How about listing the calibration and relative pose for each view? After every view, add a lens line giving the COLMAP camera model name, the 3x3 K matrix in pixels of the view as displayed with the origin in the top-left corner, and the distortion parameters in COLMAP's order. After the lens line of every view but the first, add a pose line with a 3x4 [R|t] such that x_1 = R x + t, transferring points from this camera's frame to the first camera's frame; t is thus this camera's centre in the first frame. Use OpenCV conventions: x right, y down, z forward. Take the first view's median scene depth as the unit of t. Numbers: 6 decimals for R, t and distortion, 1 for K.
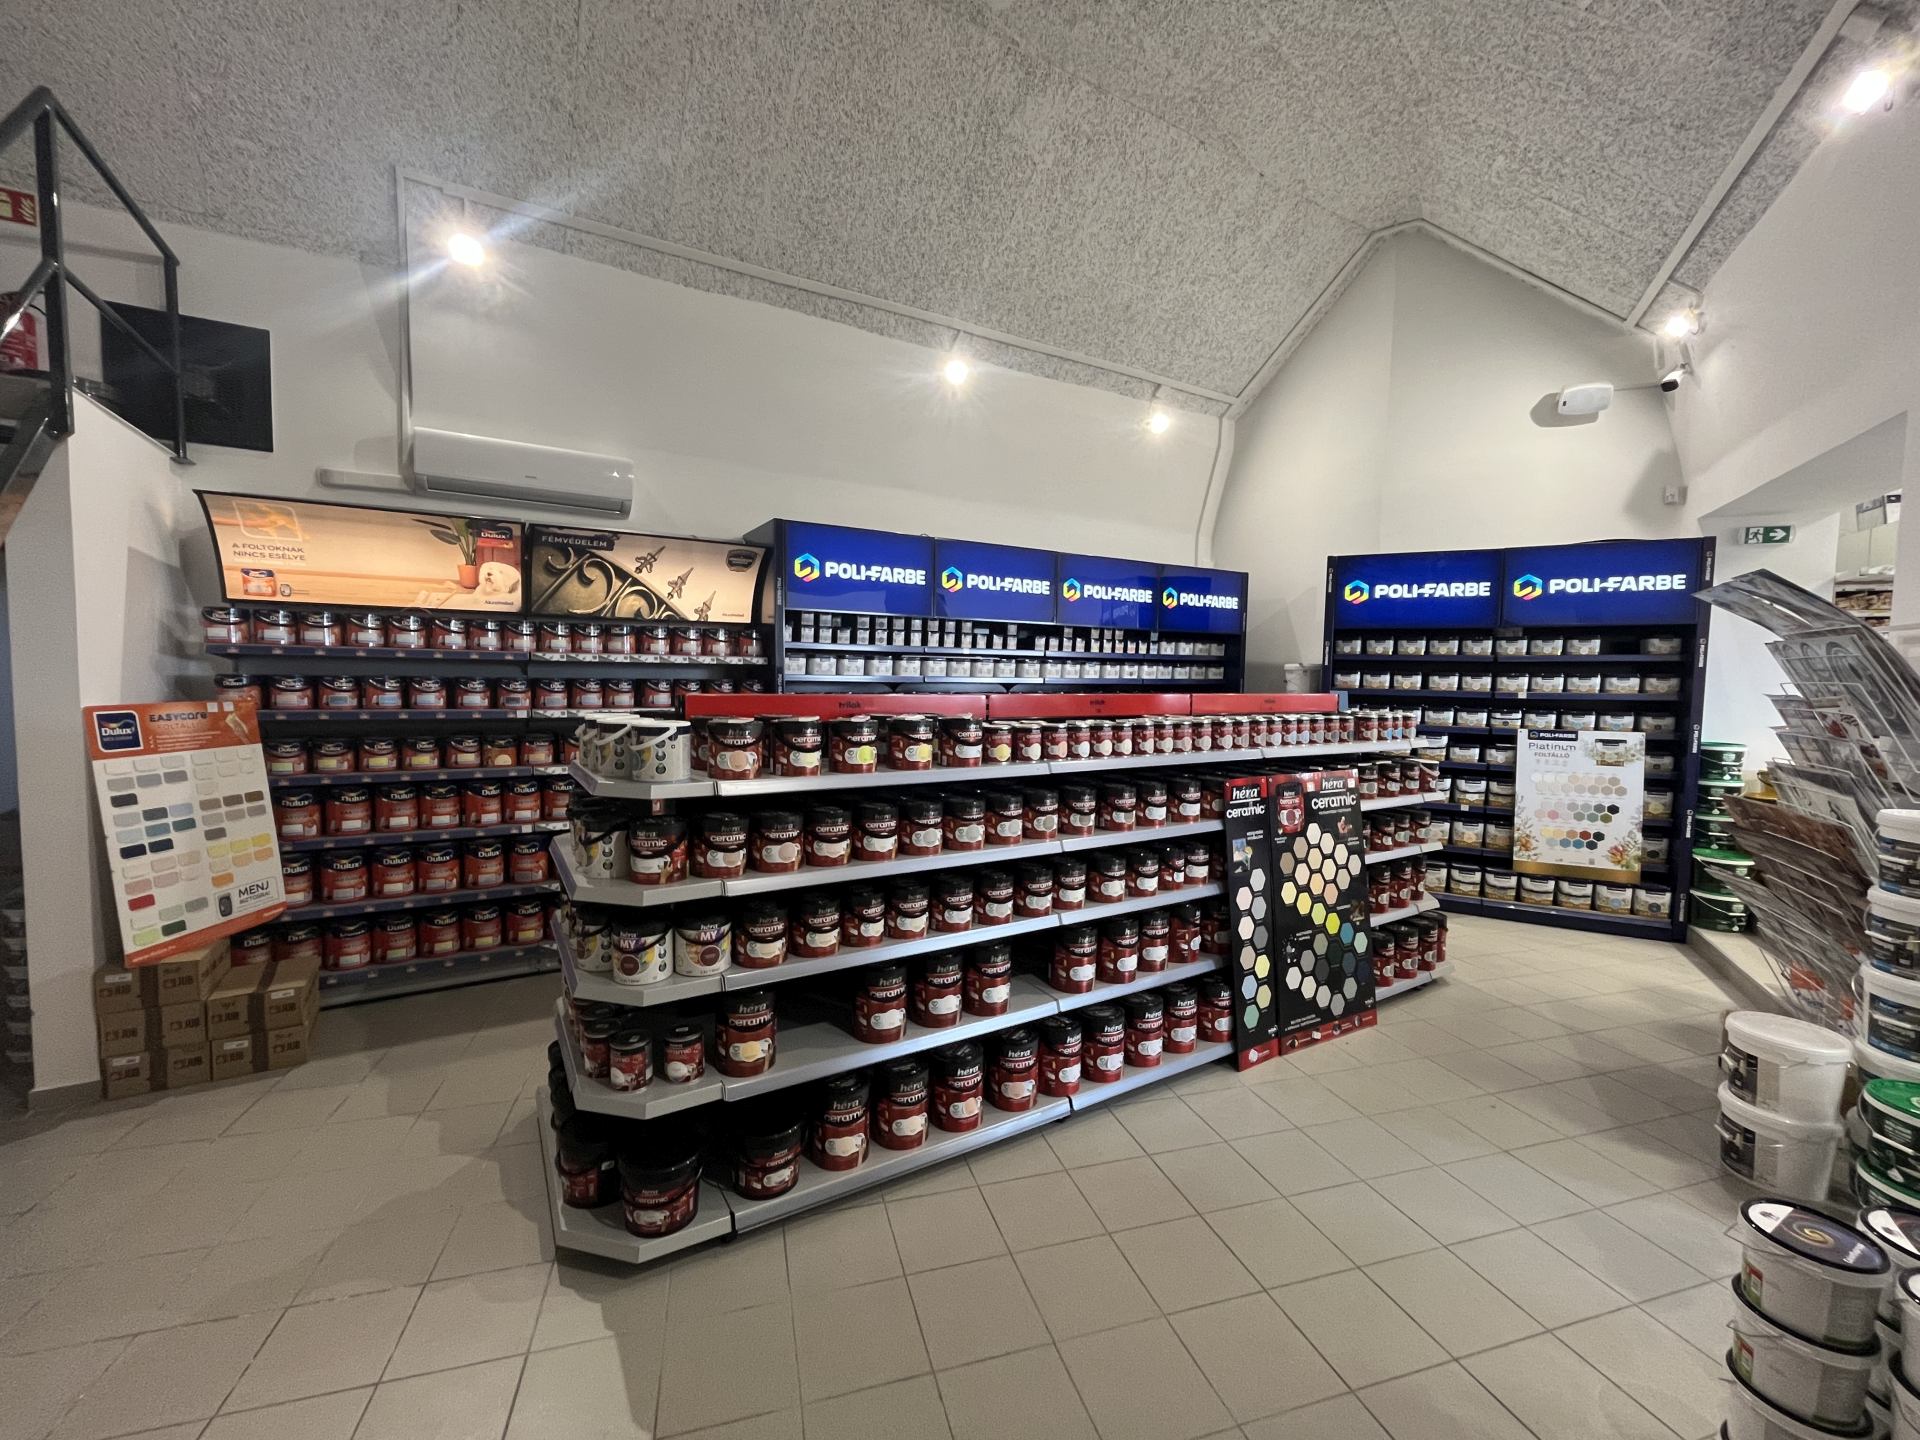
lens RADIAL K [[782.8, 0, 963.9], [0, 782.8, 727.6], [0, 0, 1]] dist [-0.002634, -0.000420]
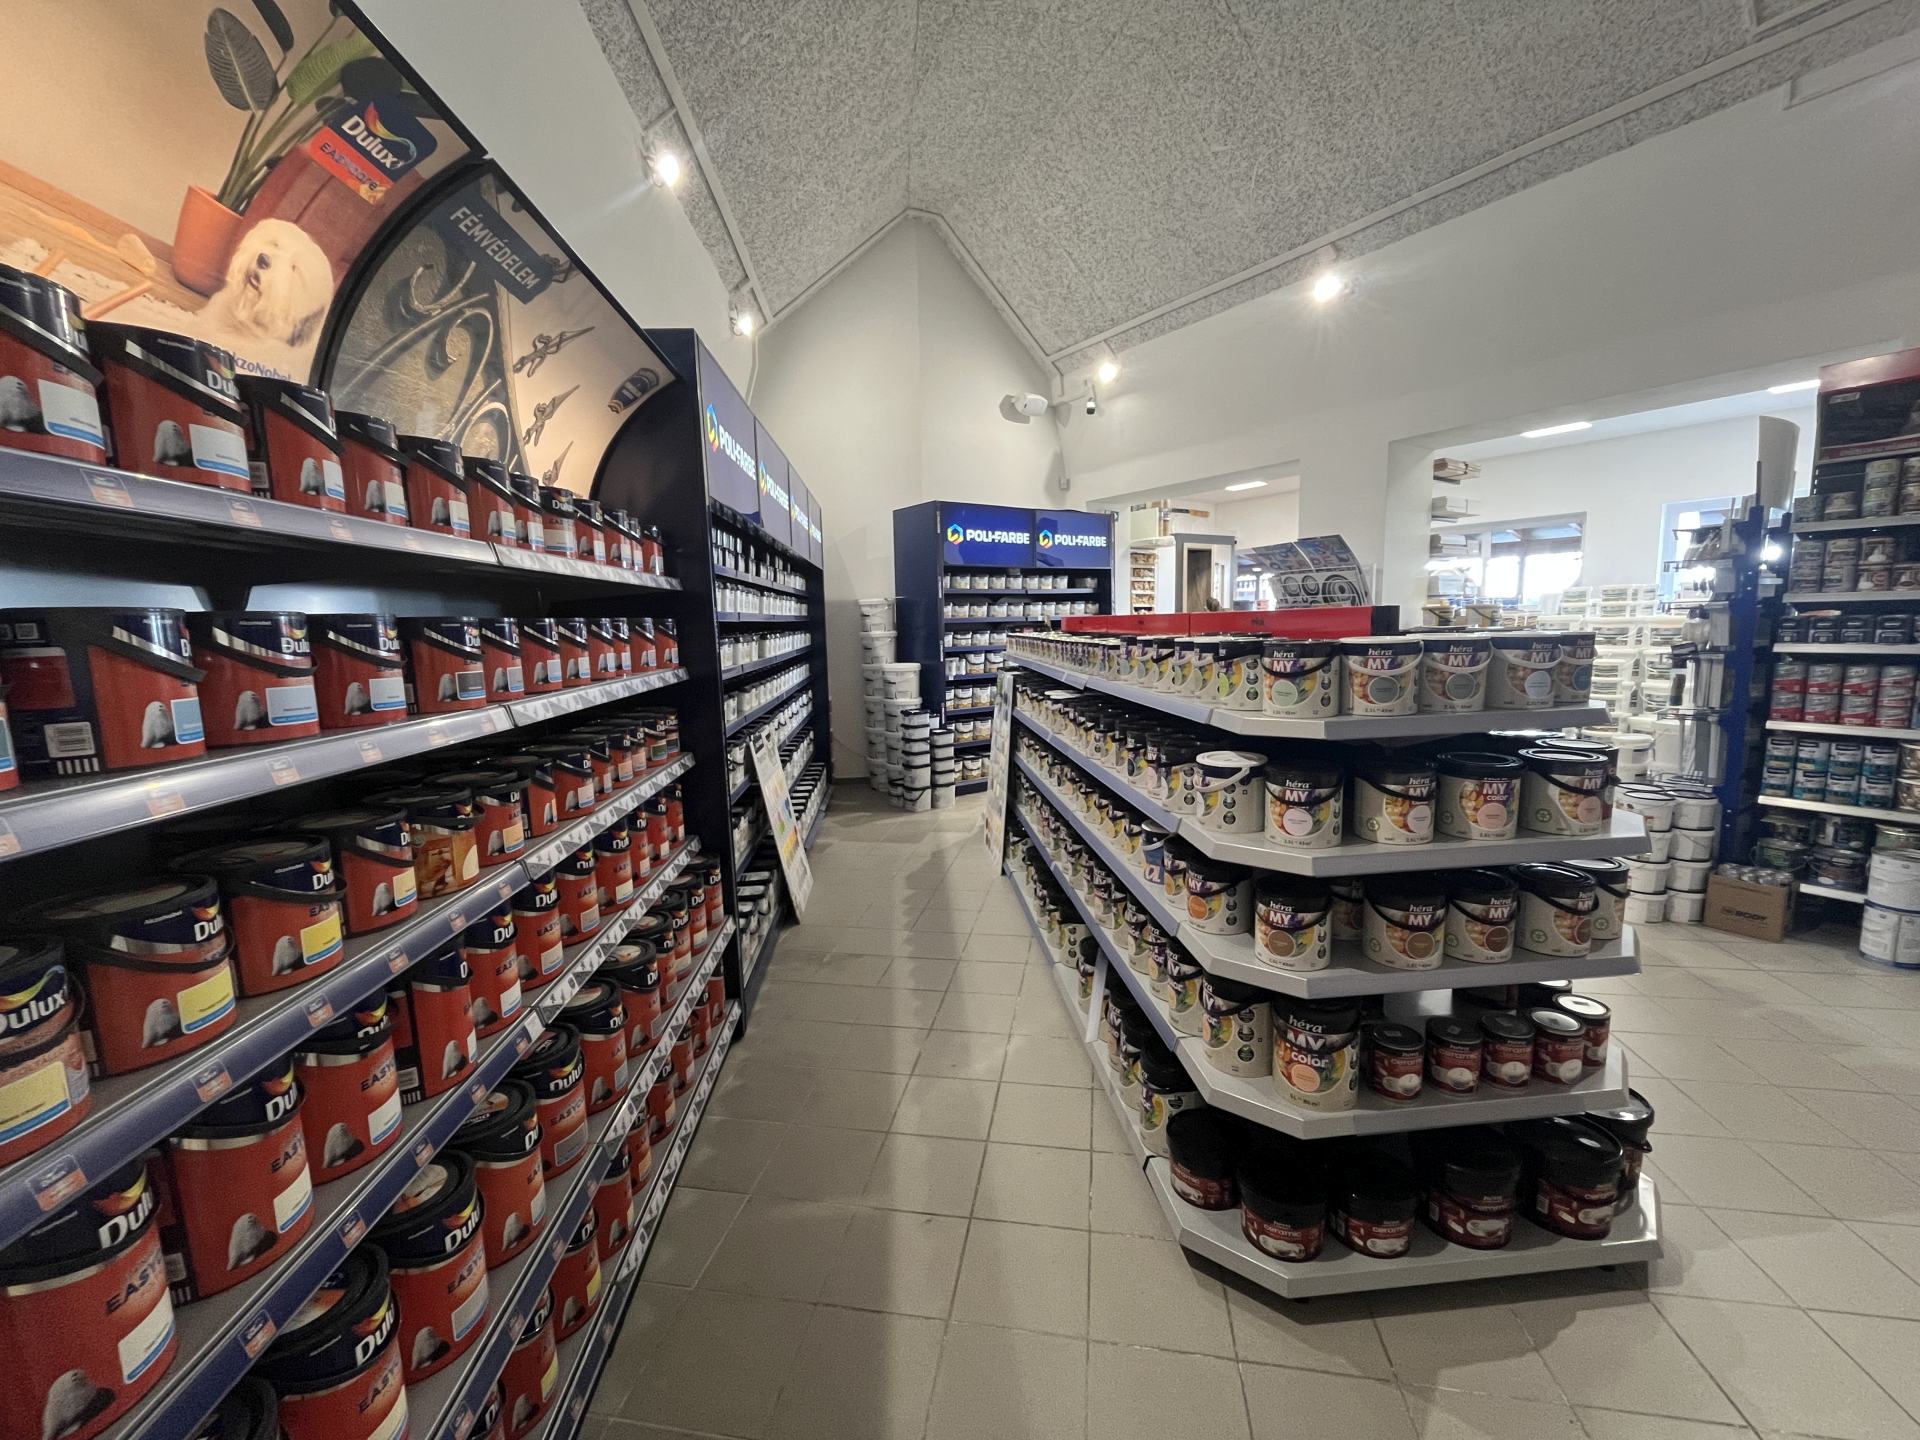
lens RADIAL K [[782.8, 0, 957.5], [0, 782.8, 719.1], [0, 0, 1]] dist [-0.002634, -0.000420]
pose [[0.444763, -0.141711, 0.884366, -0.599069], [0.096635, 0.989232, 0.109915, -0.031772], [-0.890420, 0.036574, 0.453669, 0.516189]]
